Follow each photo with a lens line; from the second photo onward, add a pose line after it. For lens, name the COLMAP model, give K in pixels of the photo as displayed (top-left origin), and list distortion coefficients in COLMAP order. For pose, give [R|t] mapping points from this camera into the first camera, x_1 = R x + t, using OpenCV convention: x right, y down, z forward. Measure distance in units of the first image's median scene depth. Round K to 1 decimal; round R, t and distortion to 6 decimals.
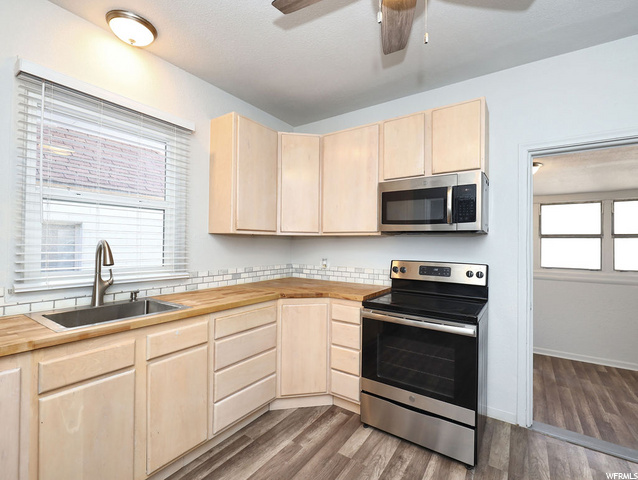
lens RADIAL K [[311.8, 0, 327.2], [0, 311.8, 229.2], [0, 0, 1]] dist [0.000623, 0.000082]
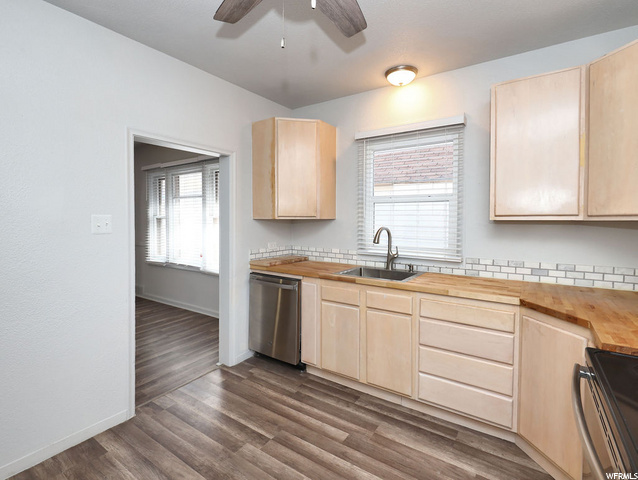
lens RADIAL K [[311.8, 0, 327.2], [0, 311.8, 229.2], [0, 0, 1]] dist [0.000623, 0.000082]
pose [[-0.023566, 0.011462, -0.999657, 0.759427], [0.034896, 0.999334, 0.010636, 0.020478], [0.999113, -0.034633, -0.023950, 0.709281]]
